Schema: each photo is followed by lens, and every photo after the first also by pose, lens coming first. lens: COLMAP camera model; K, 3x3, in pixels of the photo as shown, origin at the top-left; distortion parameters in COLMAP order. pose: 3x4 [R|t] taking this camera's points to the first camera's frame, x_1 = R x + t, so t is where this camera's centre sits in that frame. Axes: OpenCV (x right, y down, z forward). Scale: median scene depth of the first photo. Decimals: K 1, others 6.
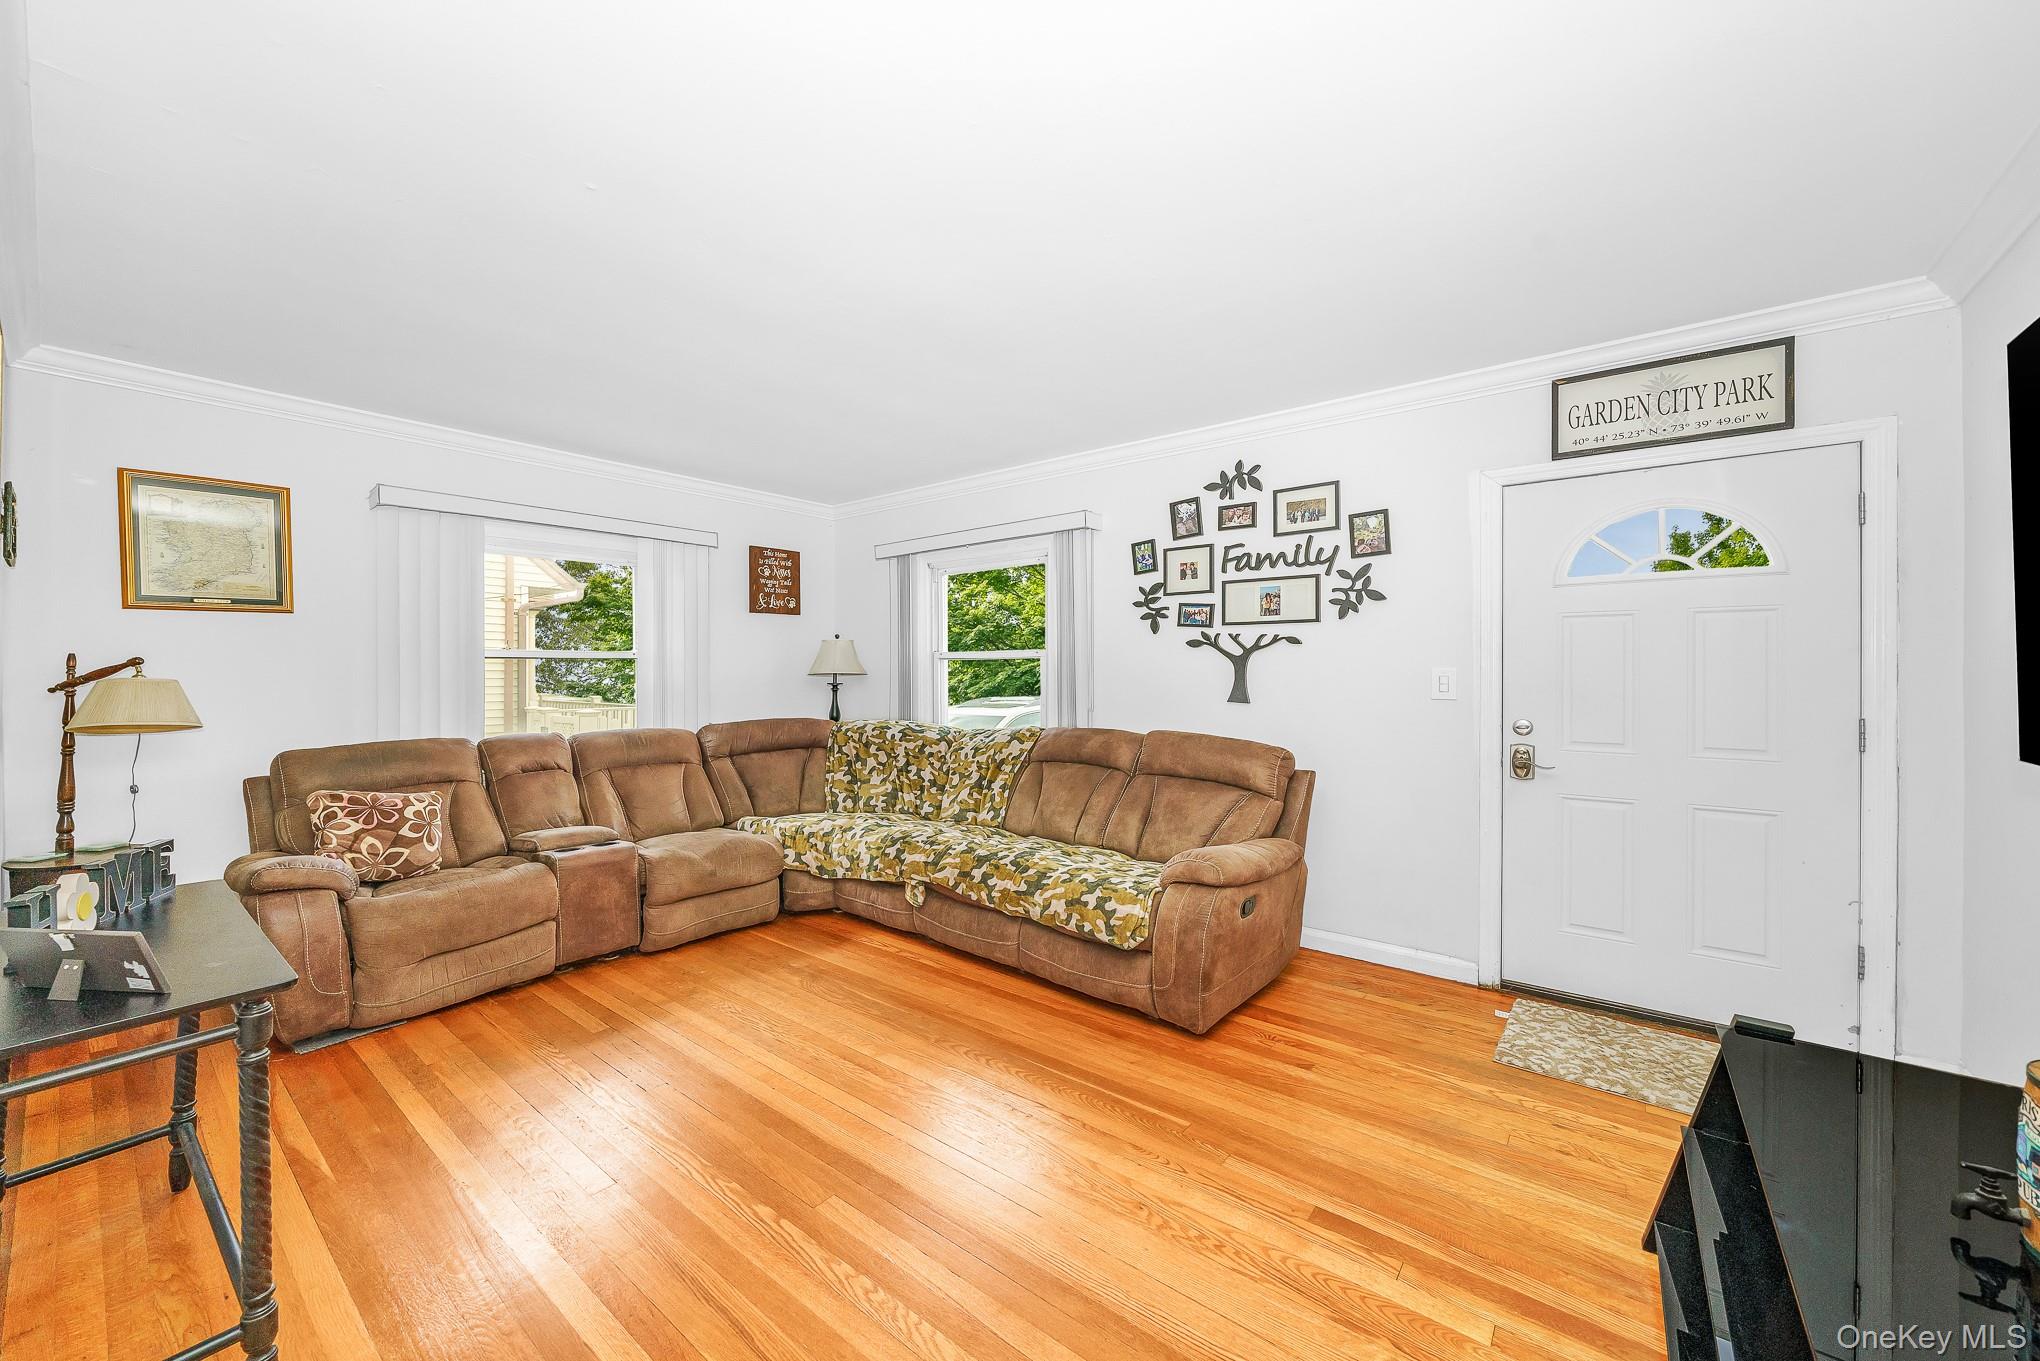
lens RADIAL K [[780.8, 0, 966.2], [0, 780.8, 678.1], [0, 0, 1]] dist [-0.000554, -0.000105]
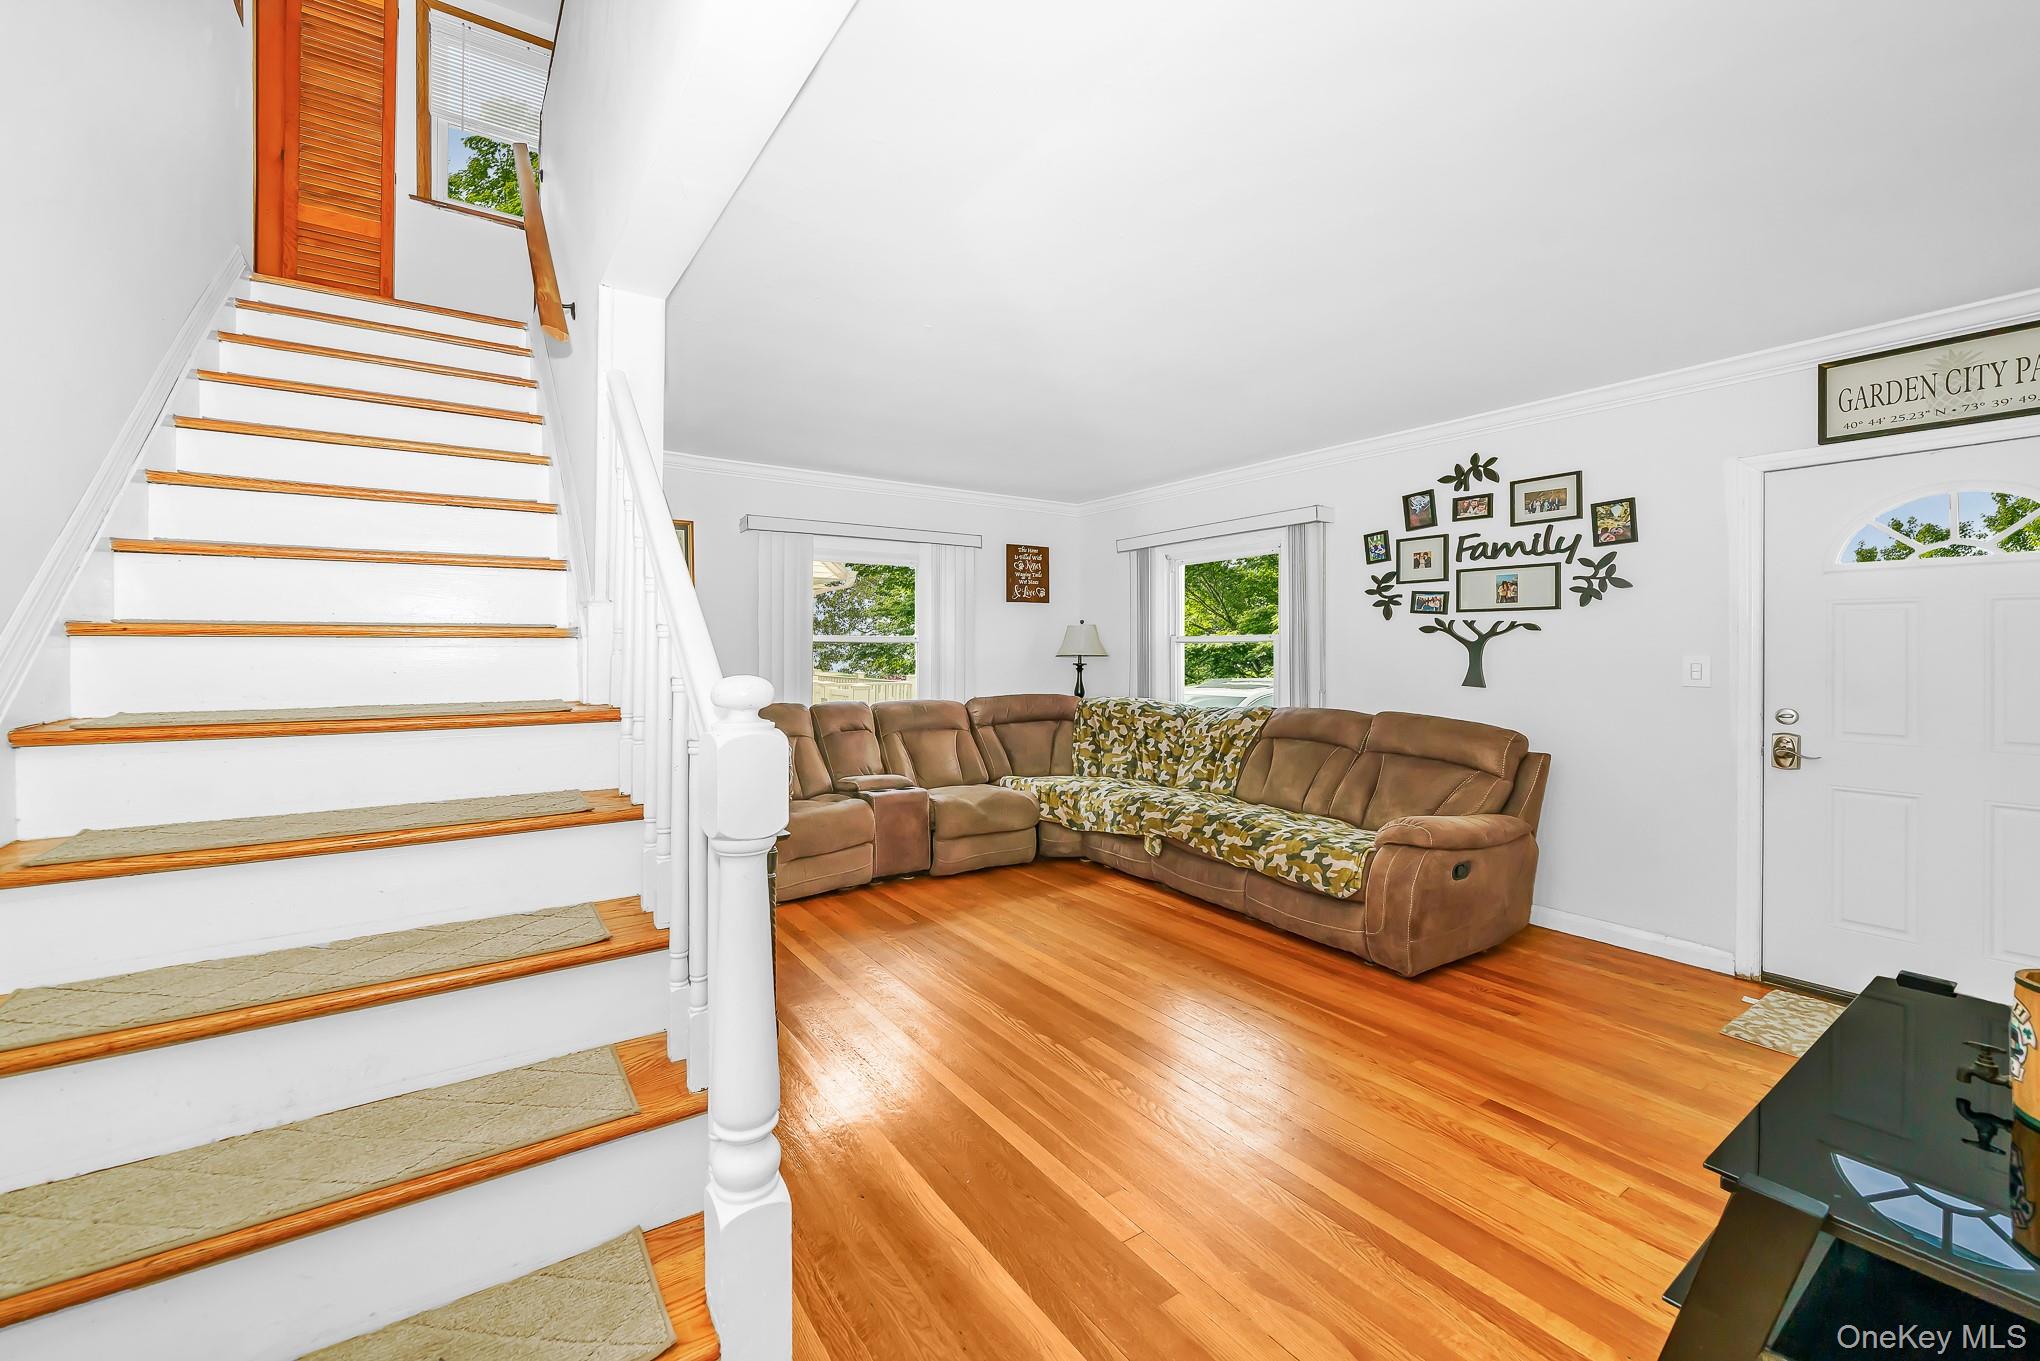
lens RADIAL K [[800.0, 0, 956.7], [0, 800.0, 650.7], [0, 0, 1]] dist [-0.006197, -0.000186]
pose [[0.953875, 0.003665, -0.300182, 0.012058], [-0.005609, 0.999969, -0.005614, -0.006720], [0.300152, 0.007039, 0.953865, -0.221130]]
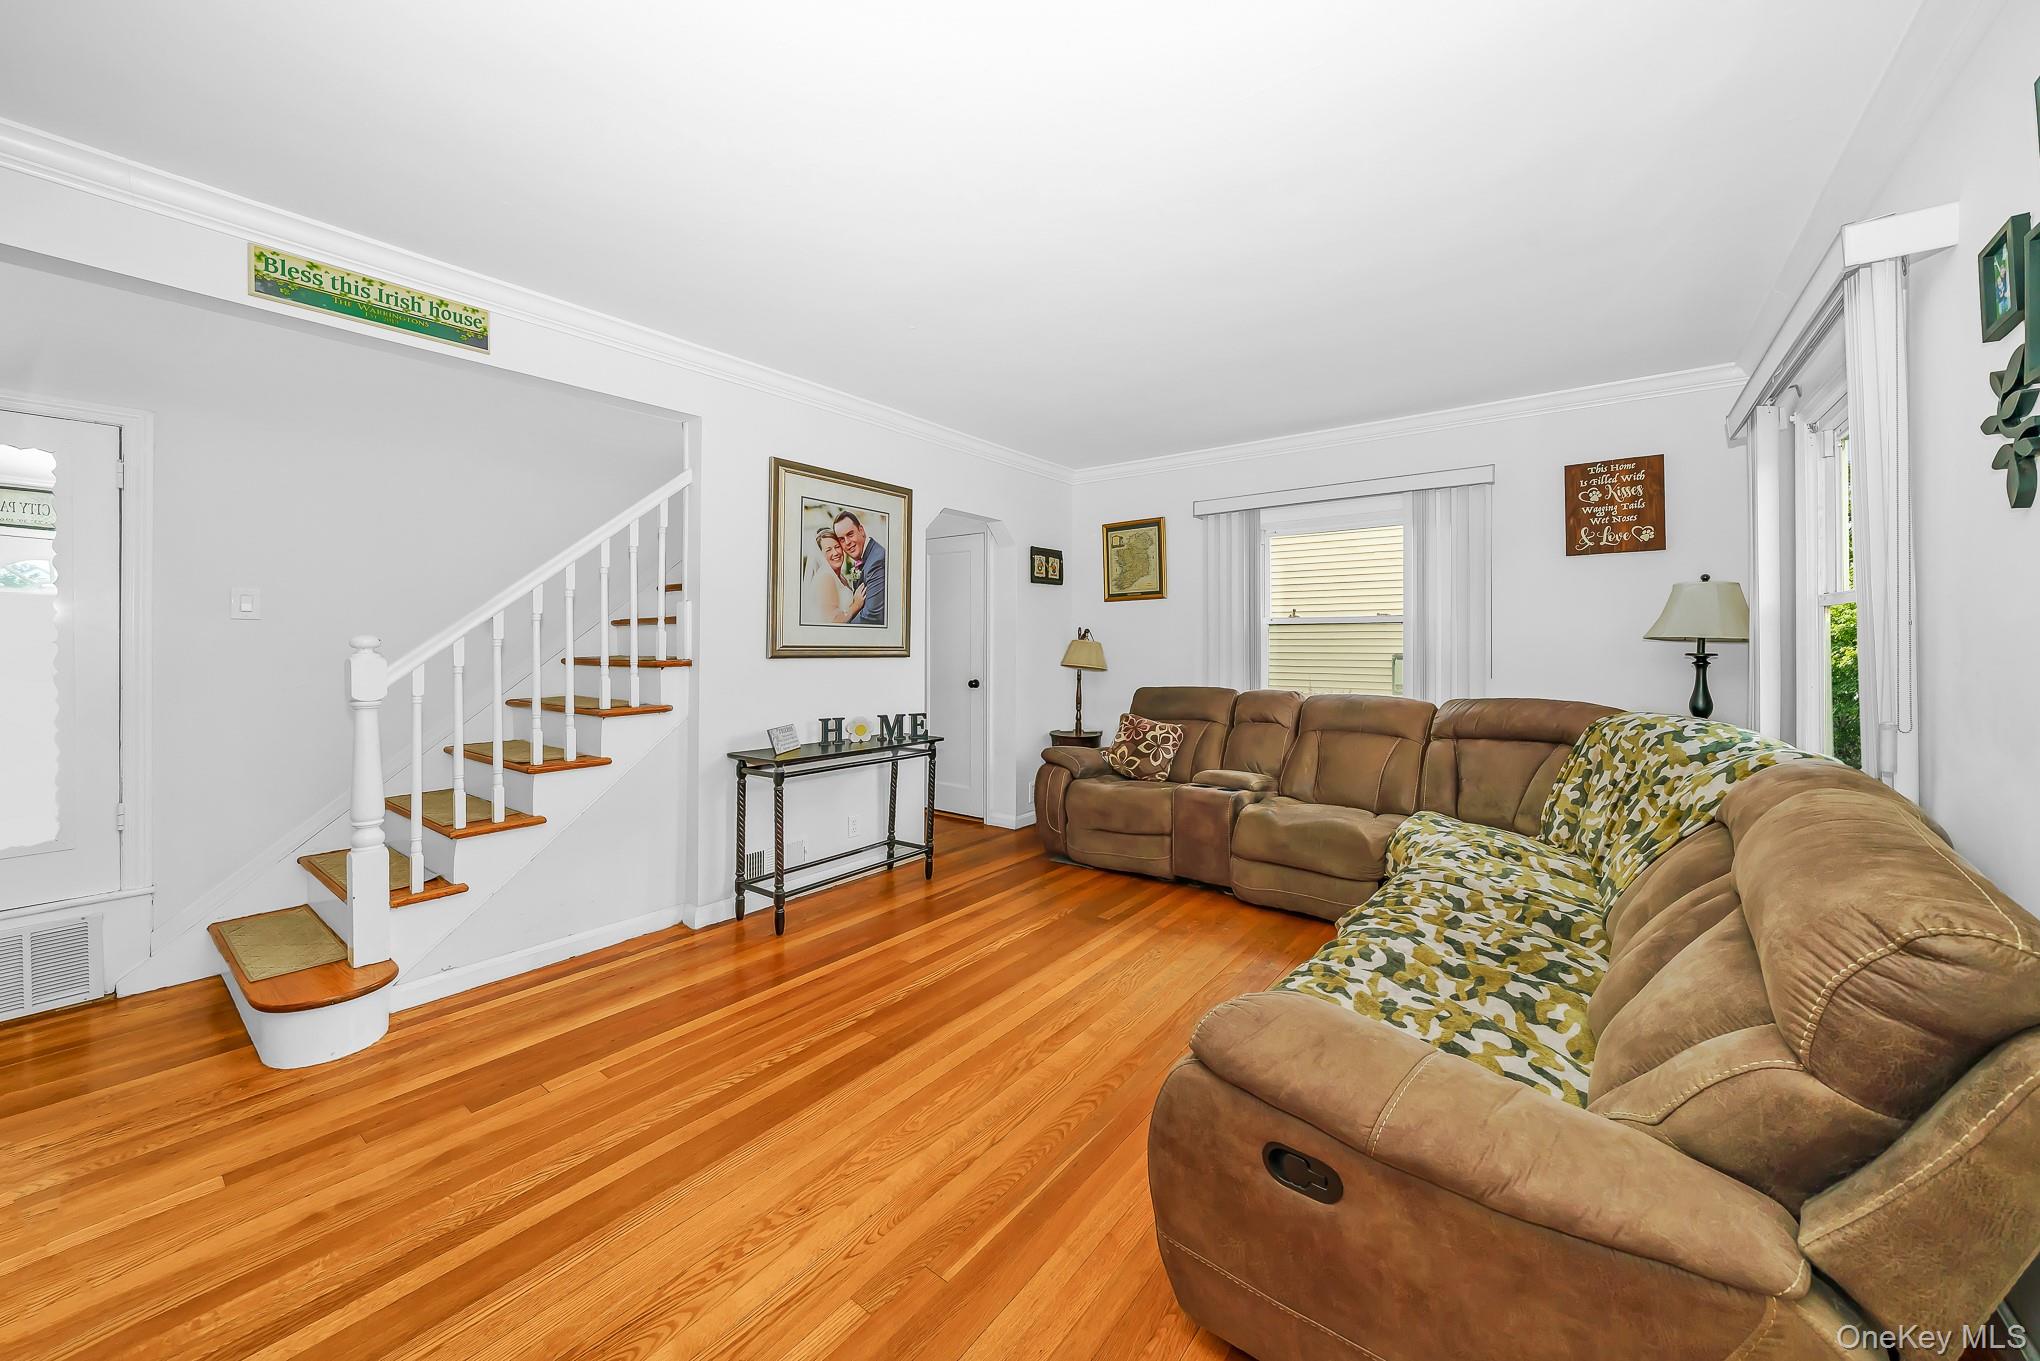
lens RADIAL K [[708.1, 0, 963.3], [0, 708.1, 639.4], [0, 0, 1]] dist [0.000934, 0.000063]
pose [[0.051534, 0.000002, -0.998671, 0.539788], [-0.009016, 0.999959, -0.000463, 0.001348], [0.998631, 0.009028, 0.051532, 0.576113]]
